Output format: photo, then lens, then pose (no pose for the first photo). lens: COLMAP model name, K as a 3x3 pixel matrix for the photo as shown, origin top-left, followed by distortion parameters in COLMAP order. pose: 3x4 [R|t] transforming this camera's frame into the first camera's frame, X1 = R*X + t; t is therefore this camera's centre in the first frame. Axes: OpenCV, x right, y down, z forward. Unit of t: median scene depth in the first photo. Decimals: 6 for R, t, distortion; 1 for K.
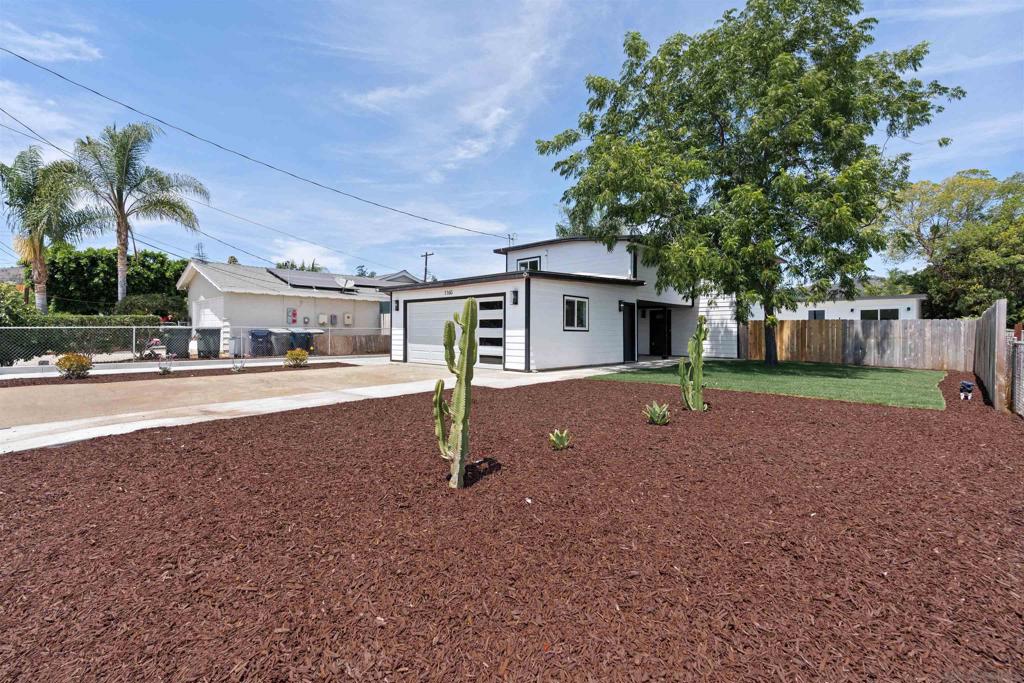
lens RADIAL K [[449.4, 0, 510.7], [0, 449.4, 336.3], [0, 0, 1]] dist [0.001474, 0.000652]
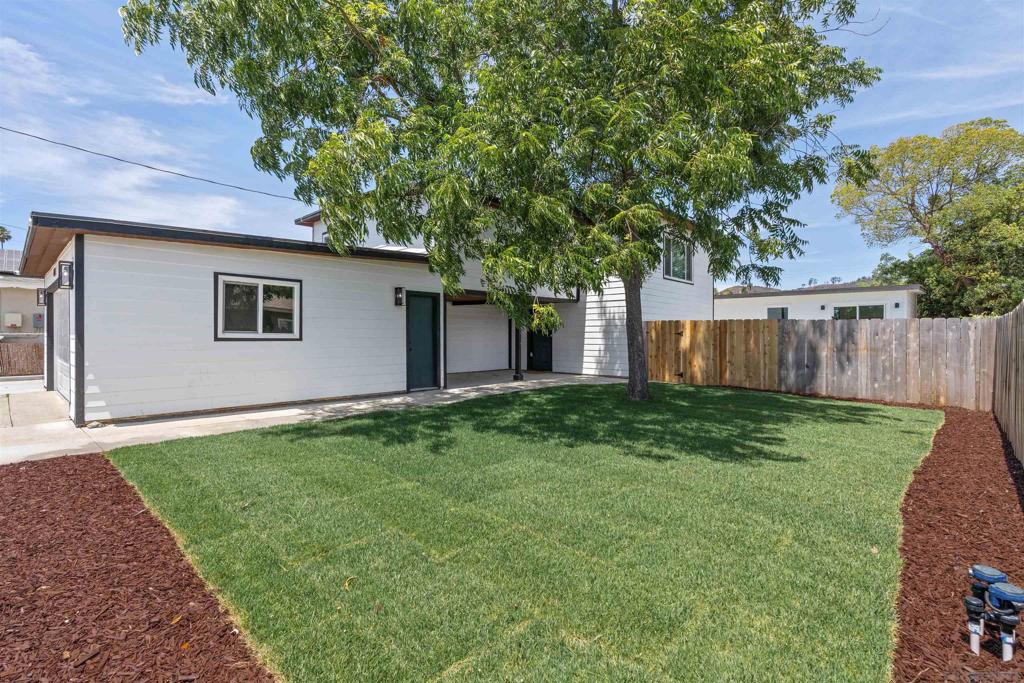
lens RADIAL K [[463.2, 0, 500.4], [0, 463.2, 336.2], [0, 0, 1]] dist [-0.015520, 0.005691]
pose [[0.999934, -0.001328, -0.011393, 0.309818], [0.001286, 0.999992, -0.003724, -0.010091], [0.011398, 0.003710, 0.999928, 0.309721]]
